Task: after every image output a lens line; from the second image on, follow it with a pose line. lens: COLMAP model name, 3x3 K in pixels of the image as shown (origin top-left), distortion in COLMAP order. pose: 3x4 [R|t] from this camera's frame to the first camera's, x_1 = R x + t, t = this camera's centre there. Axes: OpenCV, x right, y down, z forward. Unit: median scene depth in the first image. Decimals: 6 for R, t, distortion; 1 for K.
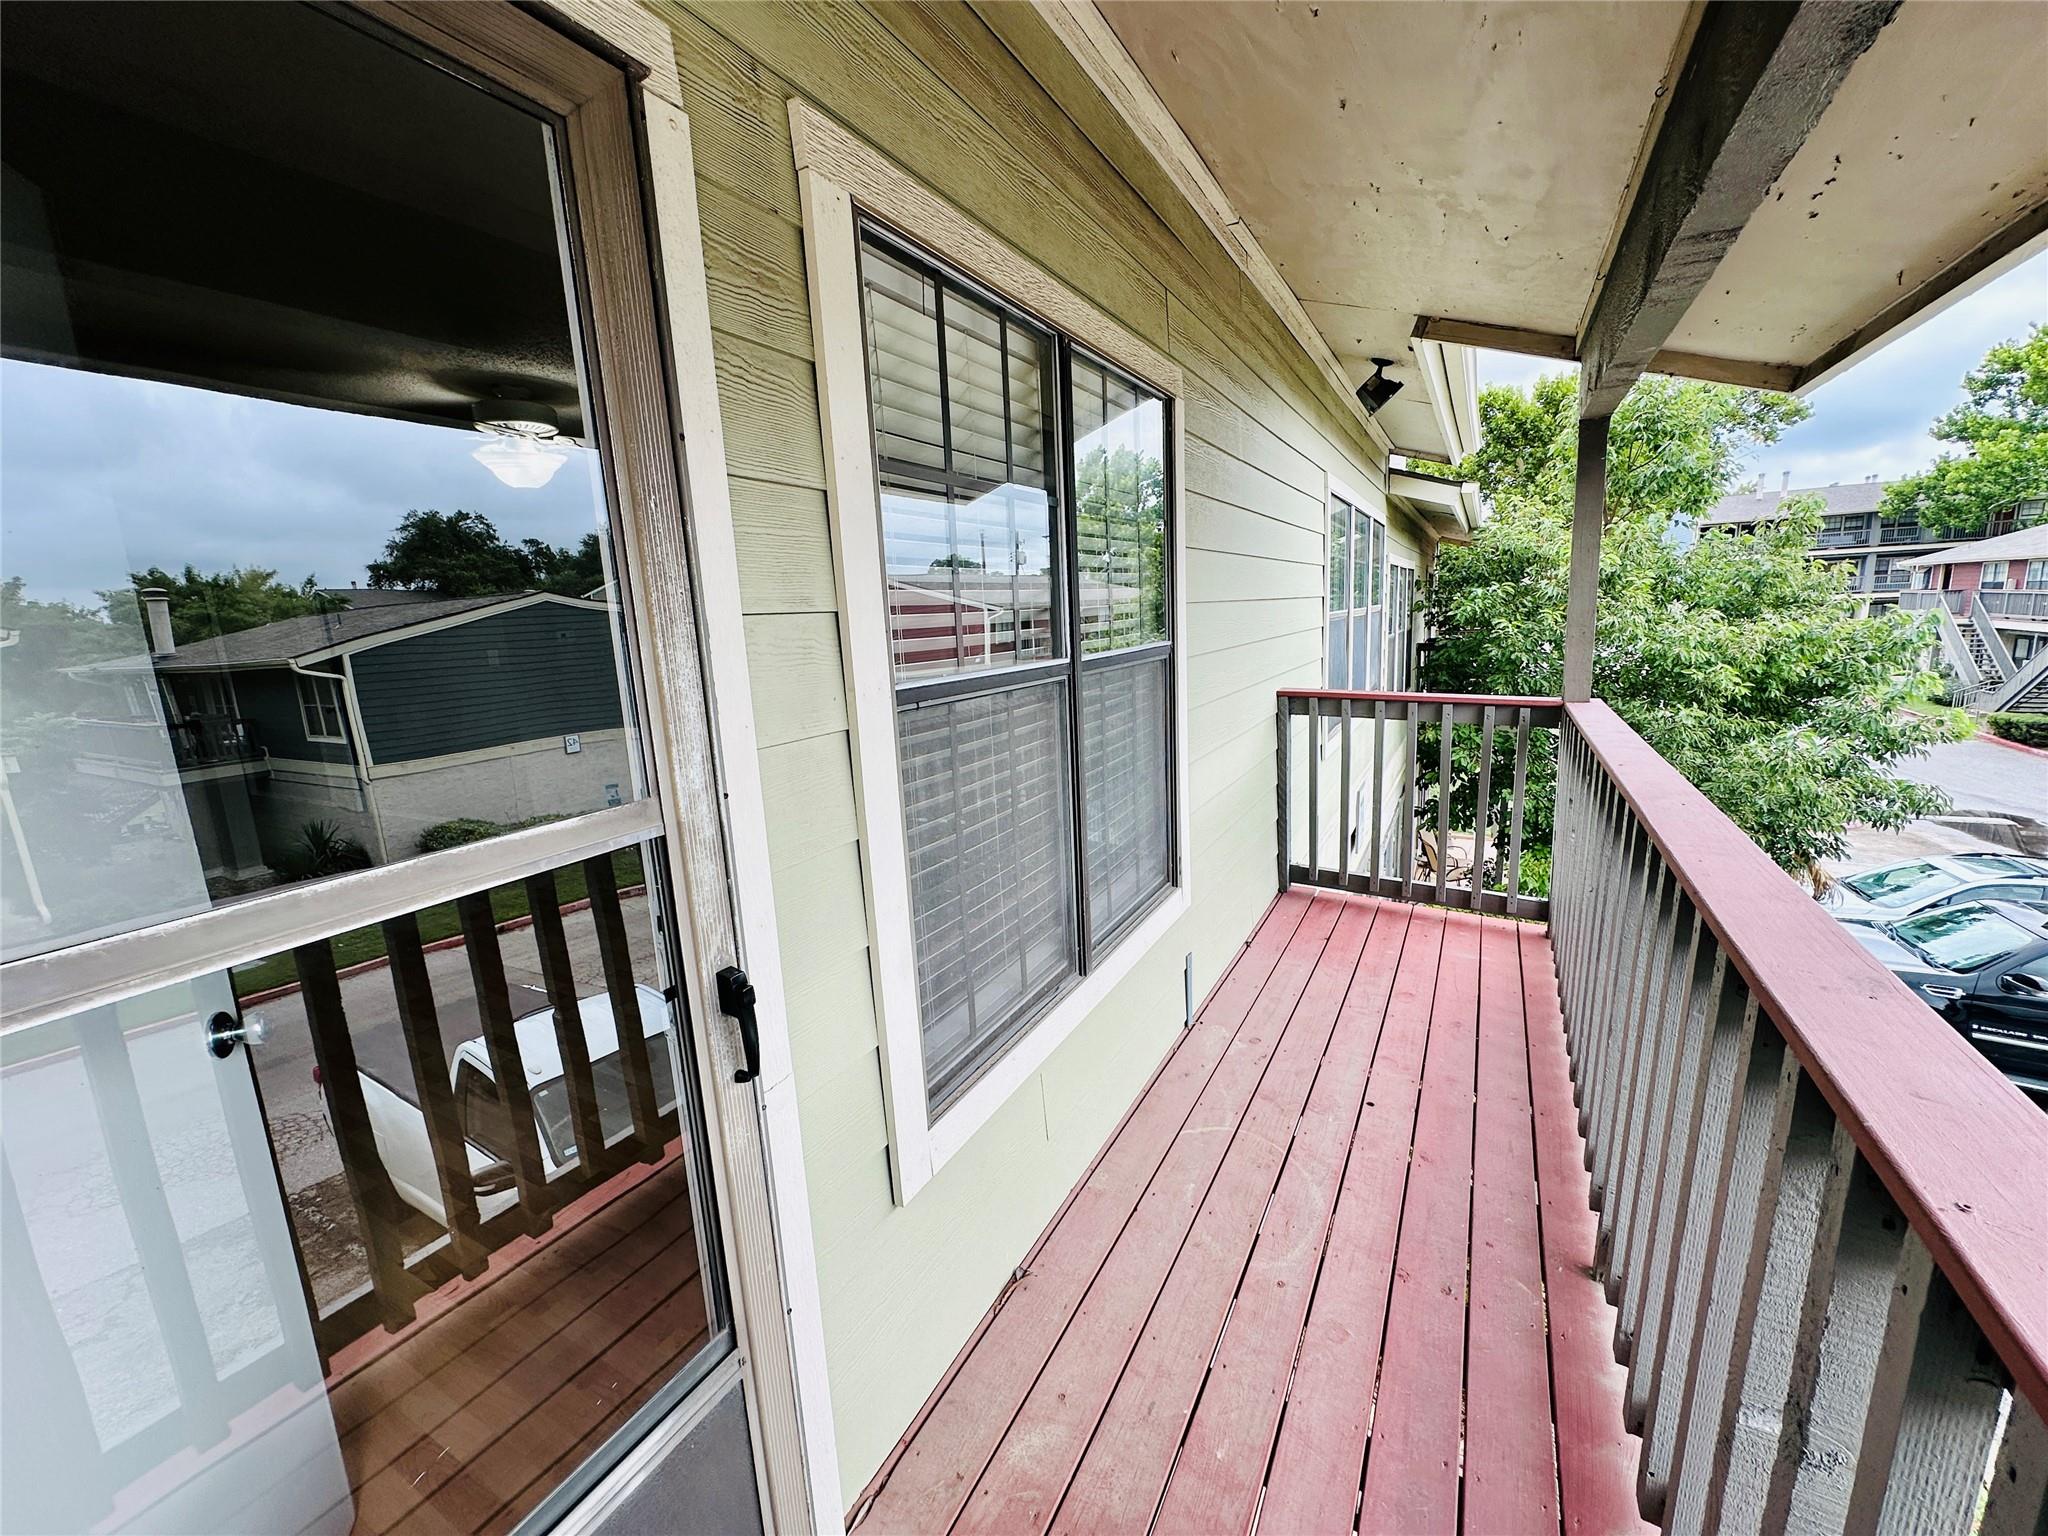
lens RADIAL K [[813.2, 0, 1019.8], [0, 813.2, 775.0], [0, 0, 1]] dist [-0.001310, 0.000237]
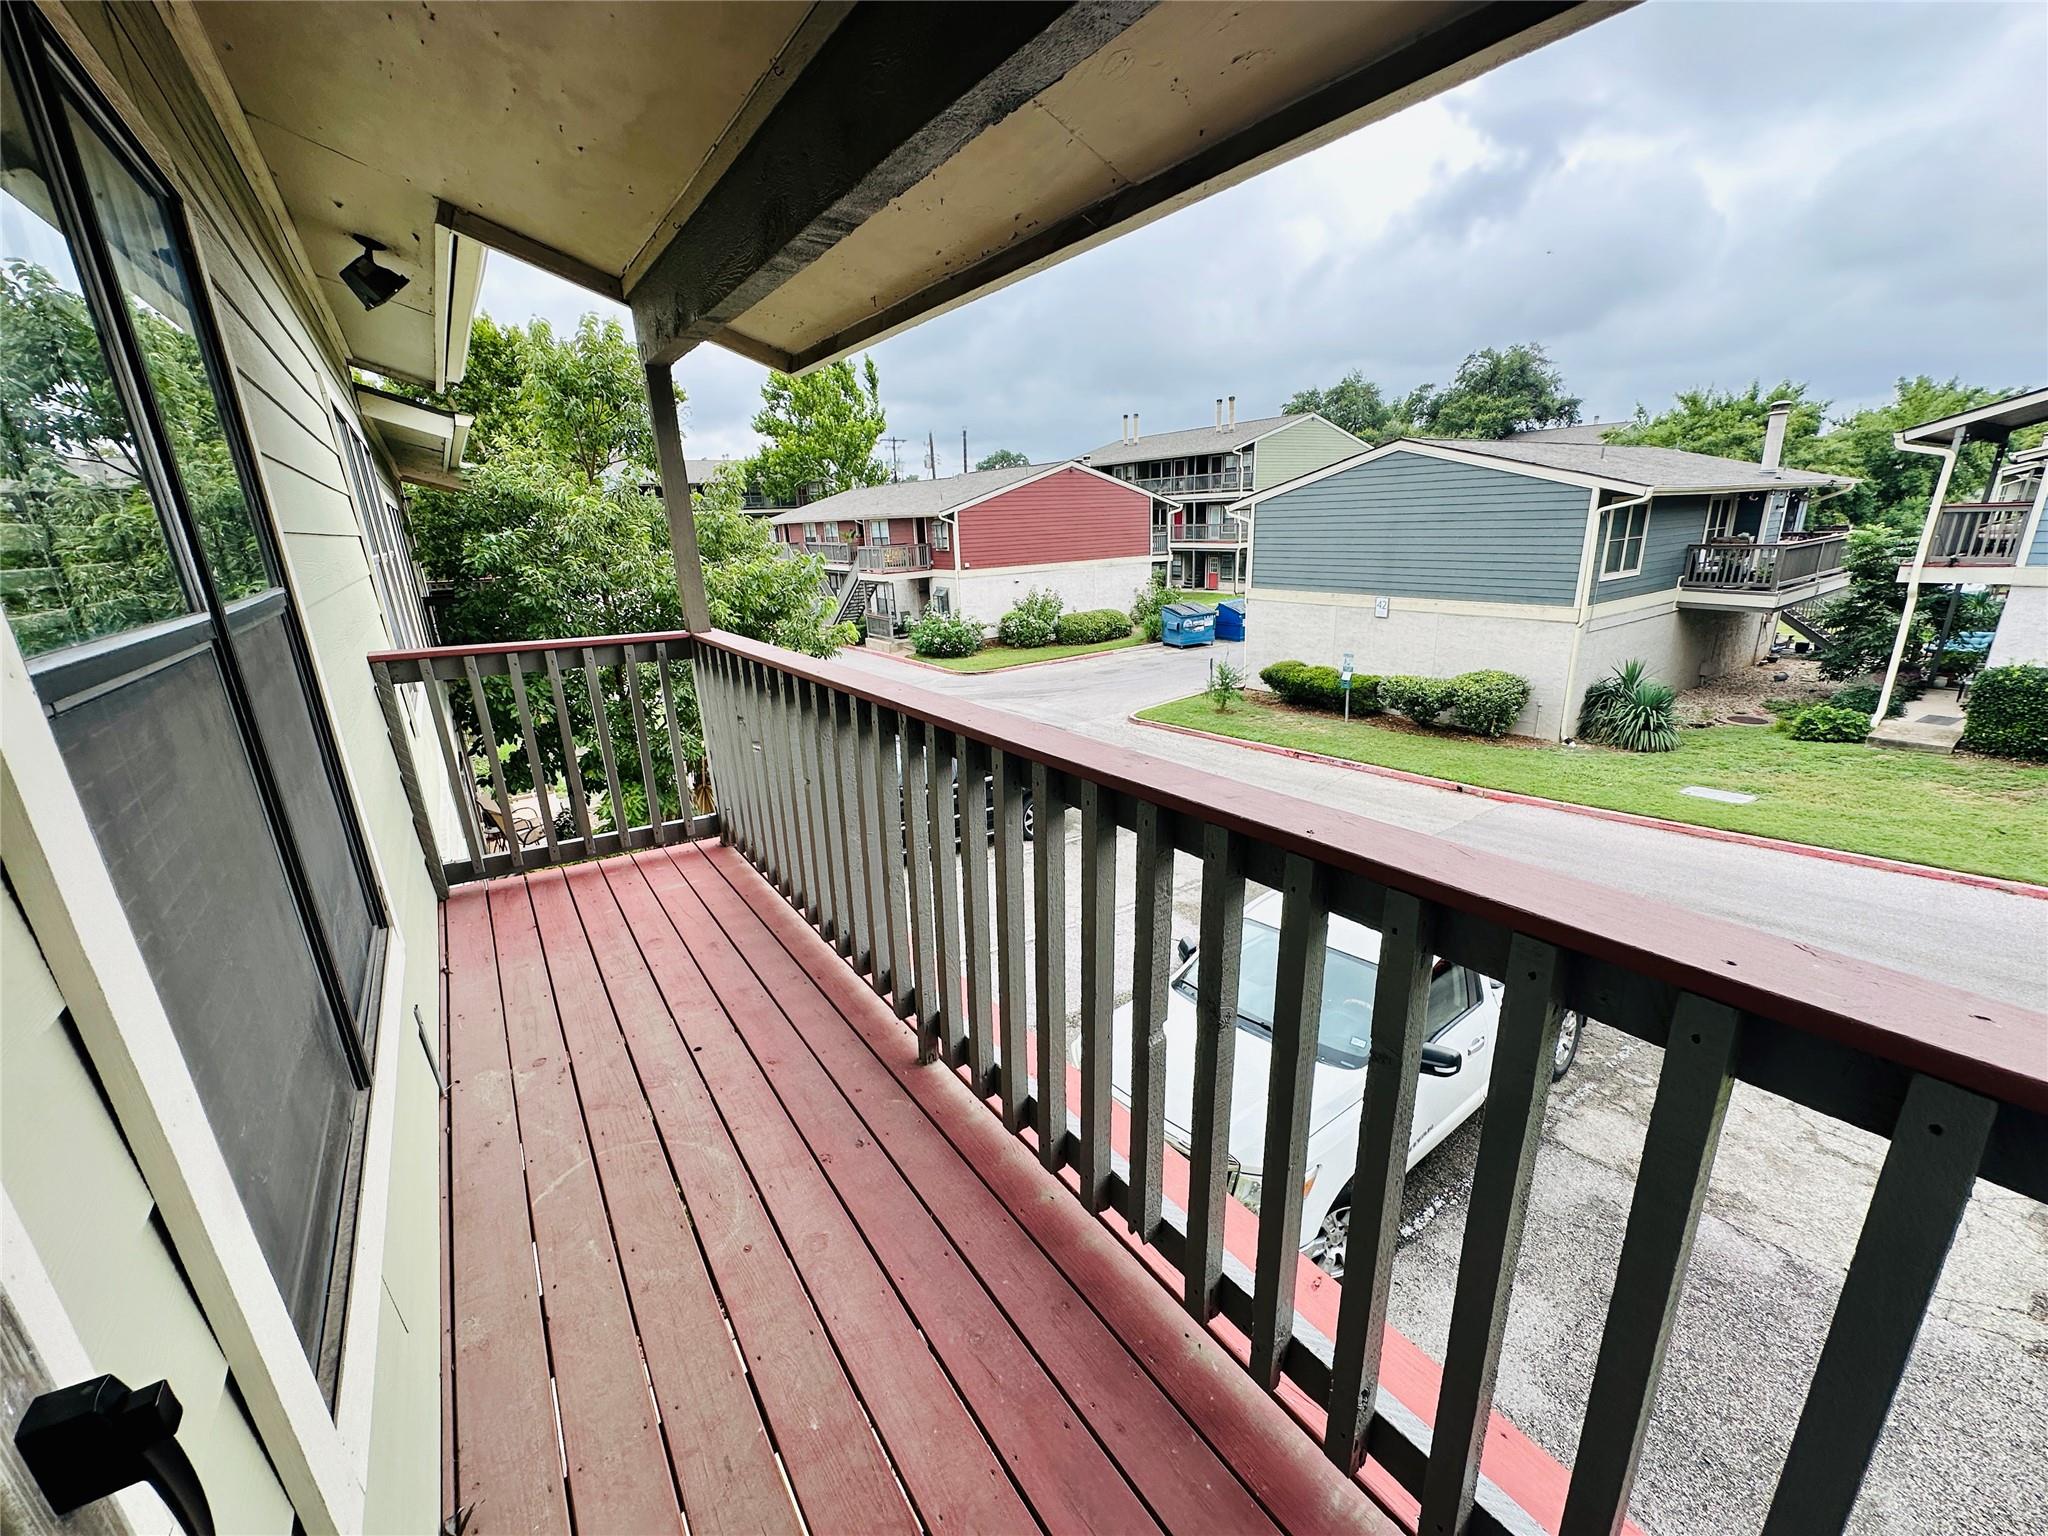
lens RADIAL K [[813.2, 0, 1019.1], [0, 813.2, 773.6], [0, 0, 1]] dist [-0.001310, 0.000237]
pose [[0.440427, -0.239411, 0.865278, -0.103748], [0.191557, 0.966654, 0.169957, -0.007715], [-0.877114, 0.090897, 0.471602, 0.095743]]
